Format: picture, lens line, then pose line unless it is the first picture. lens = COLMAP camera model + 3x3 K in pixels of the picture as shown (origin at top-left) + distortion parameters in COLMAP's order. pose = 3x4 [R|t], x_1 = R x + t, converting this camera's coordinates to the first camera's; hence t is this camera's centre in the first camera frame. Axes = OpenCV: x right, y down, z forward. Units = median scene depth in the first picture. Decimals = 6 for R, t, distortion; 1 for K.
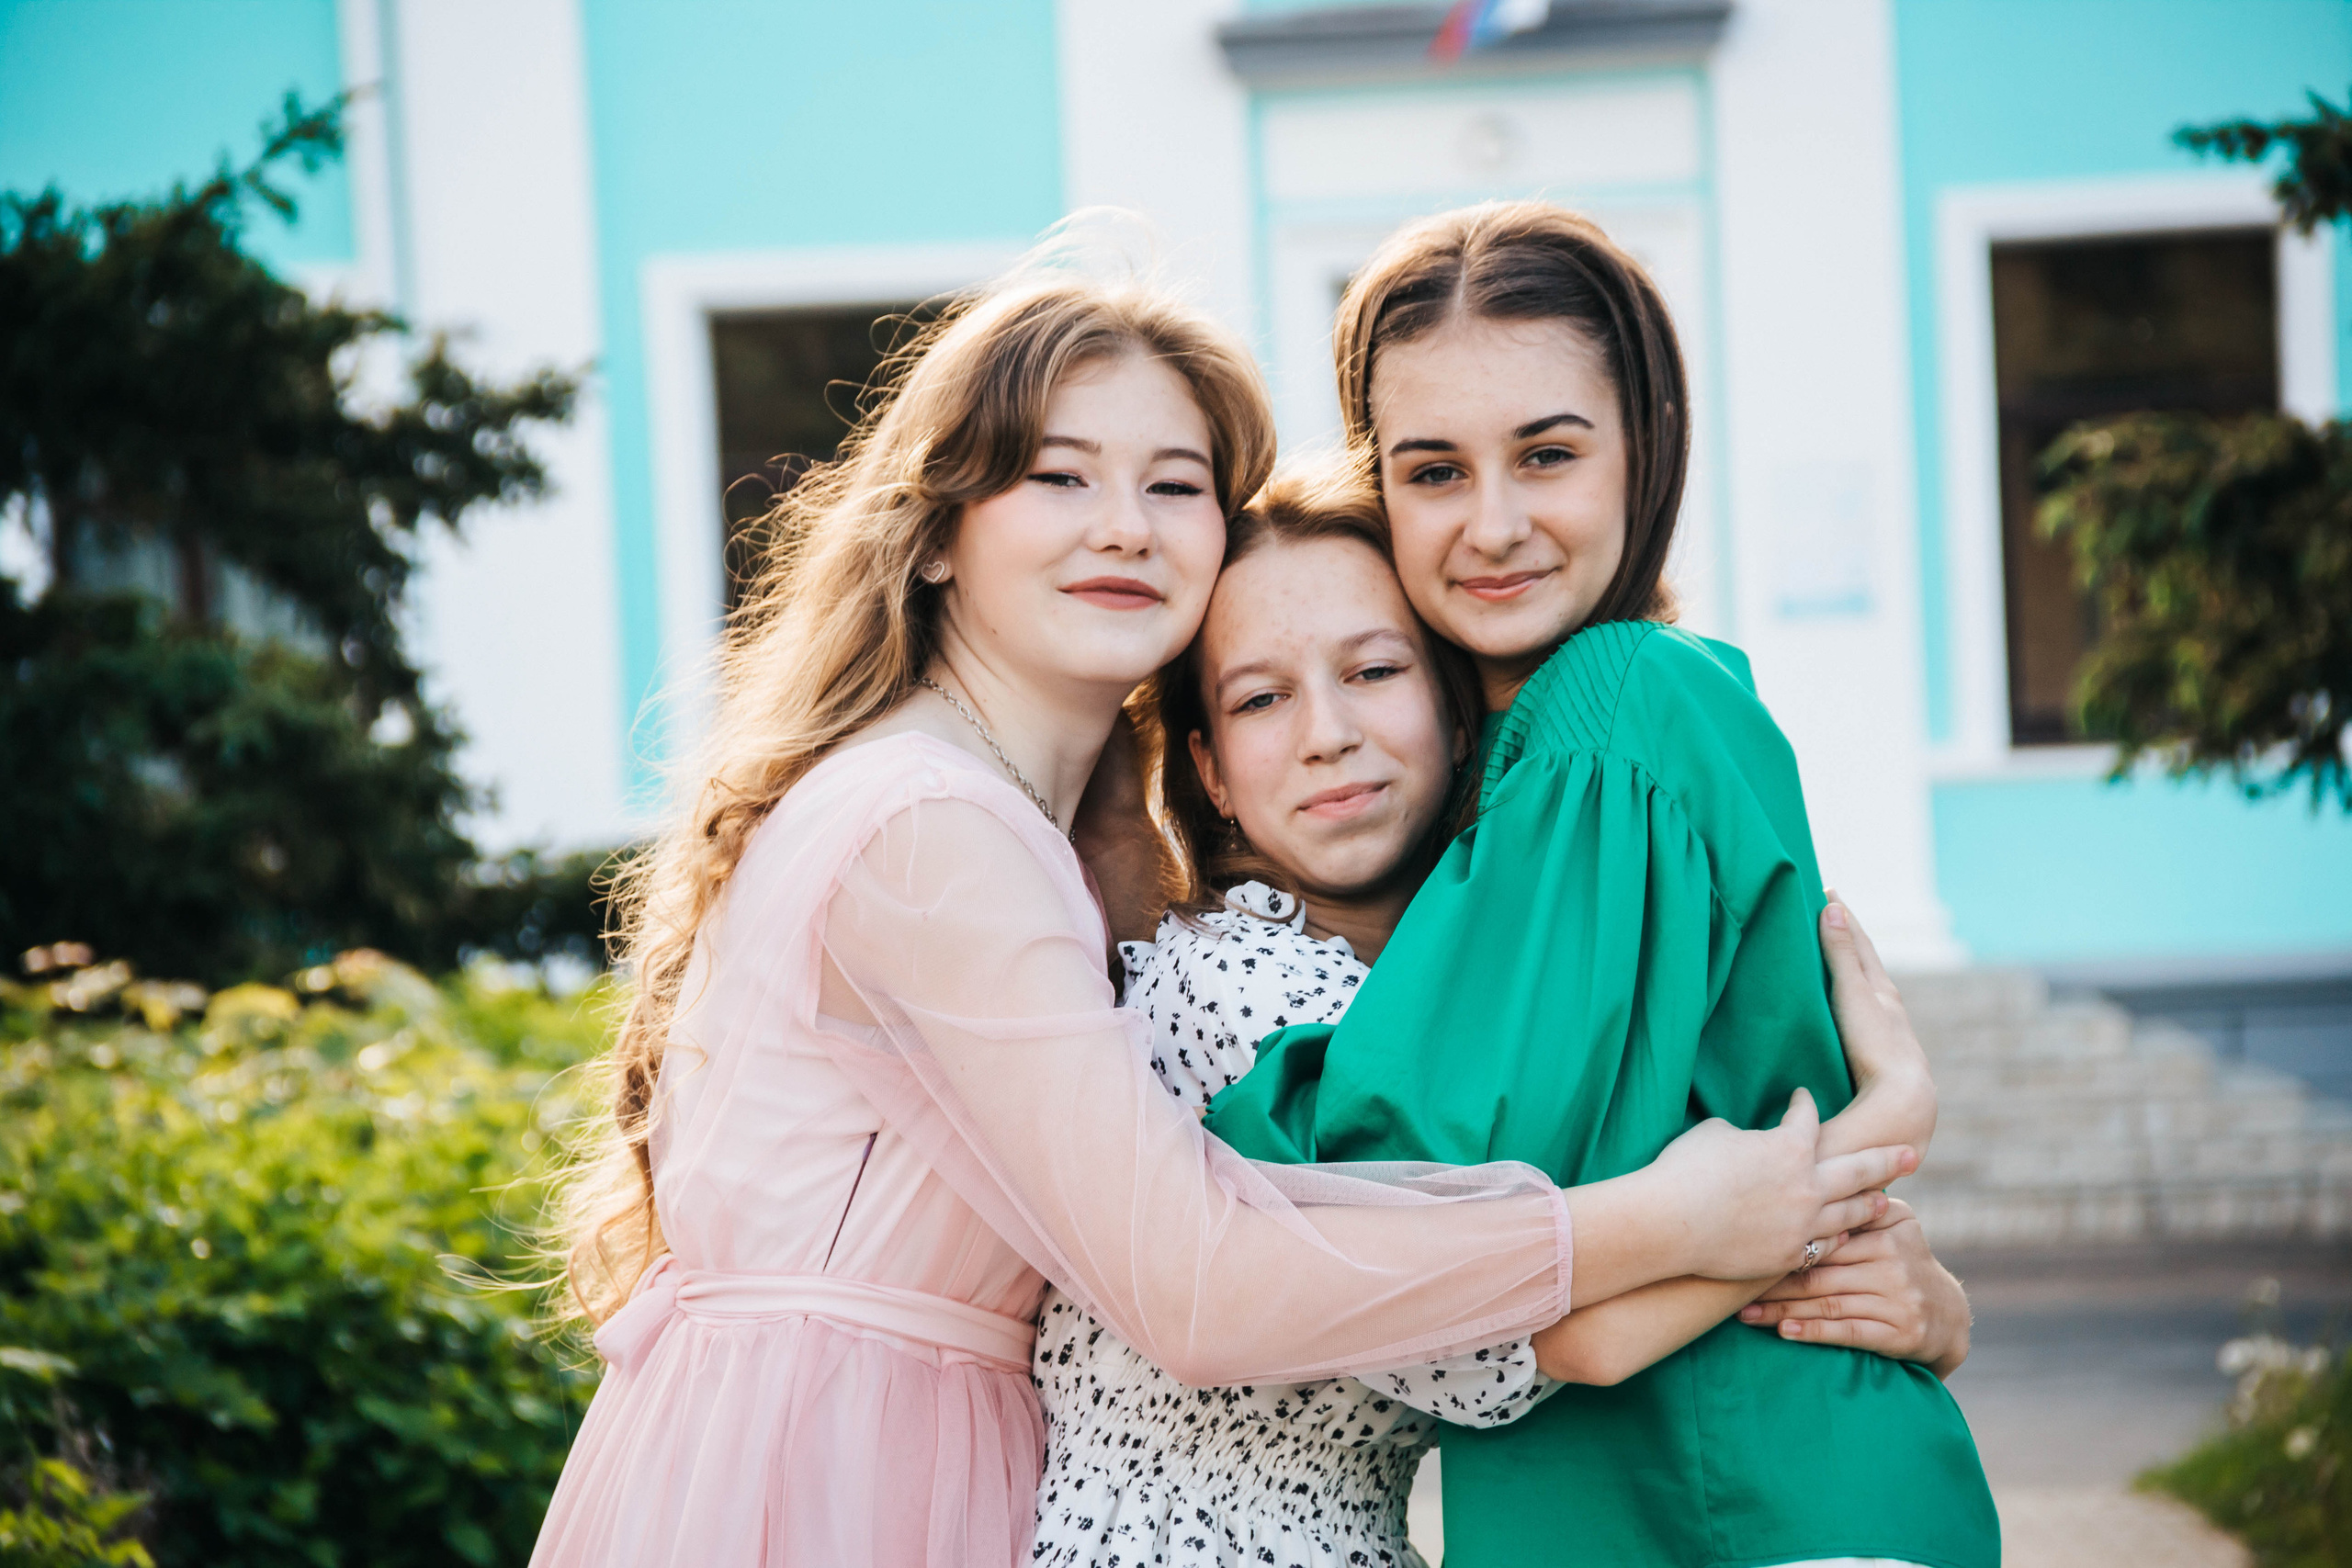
lens RADIAL K [[7124.2, 0, 1176.0], [0, 7124.2, 784.0], [0, 0, 1]] dist [-0.033858, -0.633254]
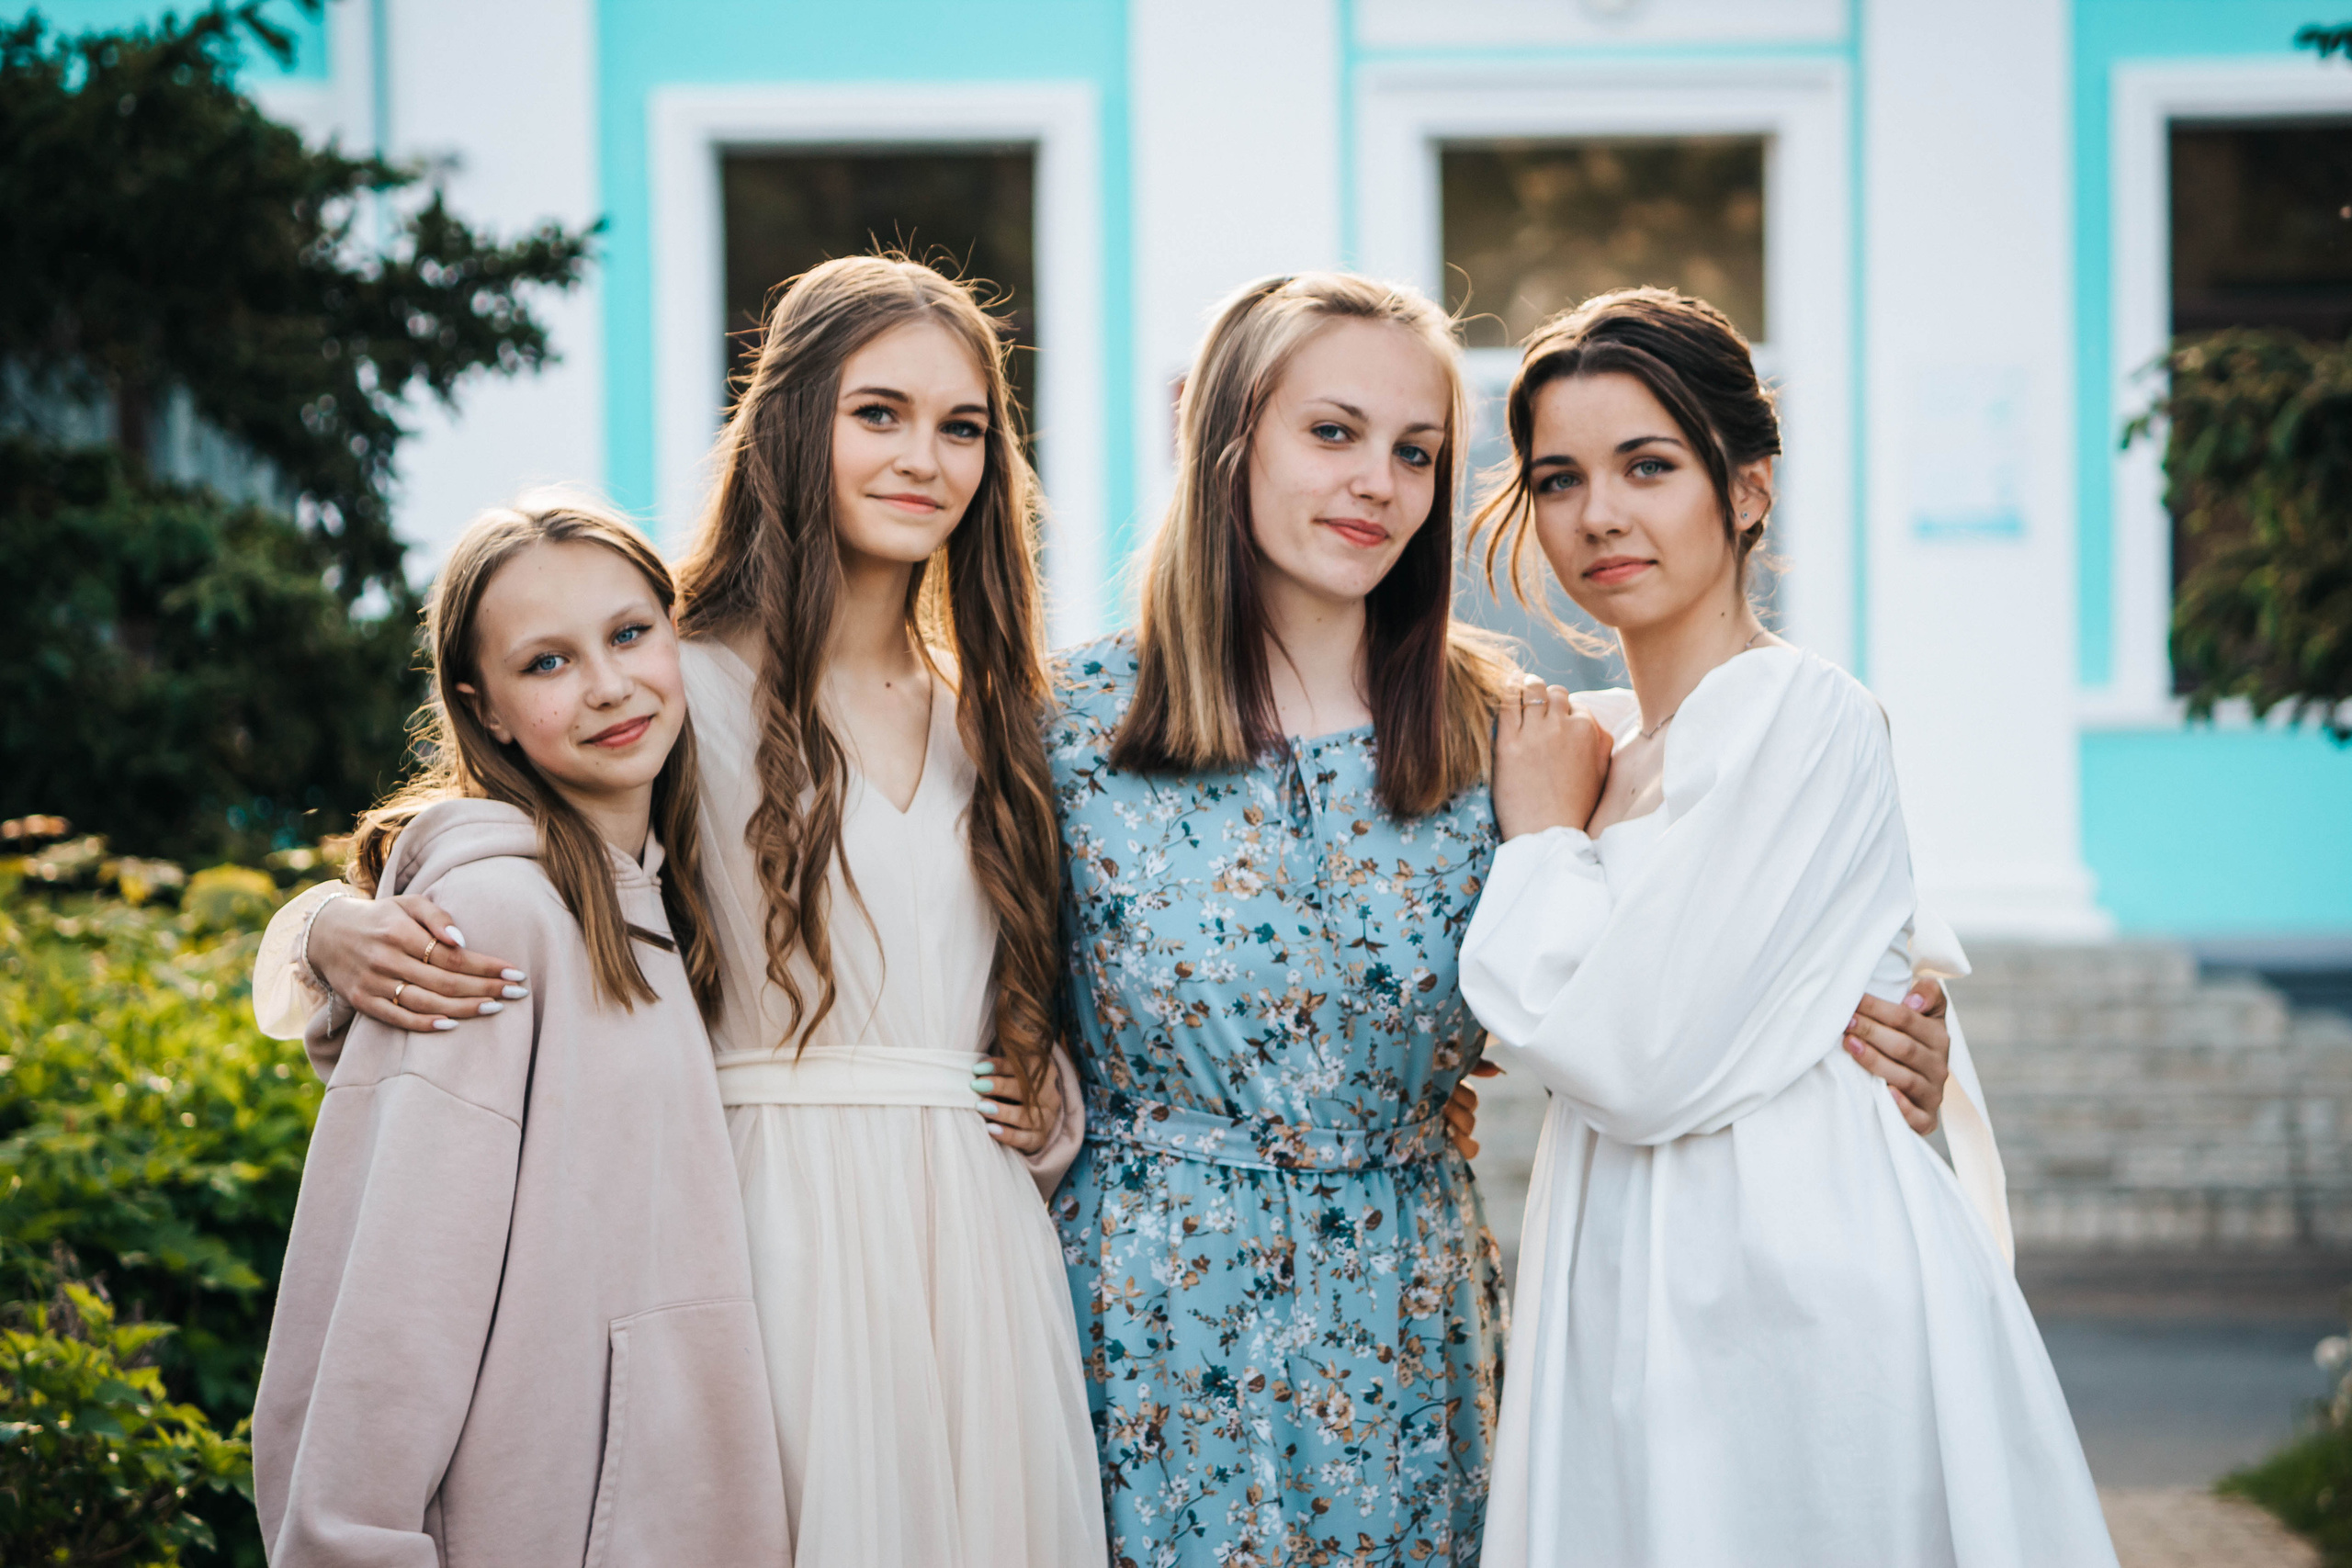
lens RADIAL K [[8396.8, 0, 1176.0], [0, 8396.8, 784.0], [0, 0, 1]] dist [-0.106160, -0.976491]
pose [[0.999281, 0.037071, -0.007976, 0.005521], [-0.036992, 0.999268, 0.009770, 0.001250], [0.008332, -0.009468, 0.999920, -0.106634]]
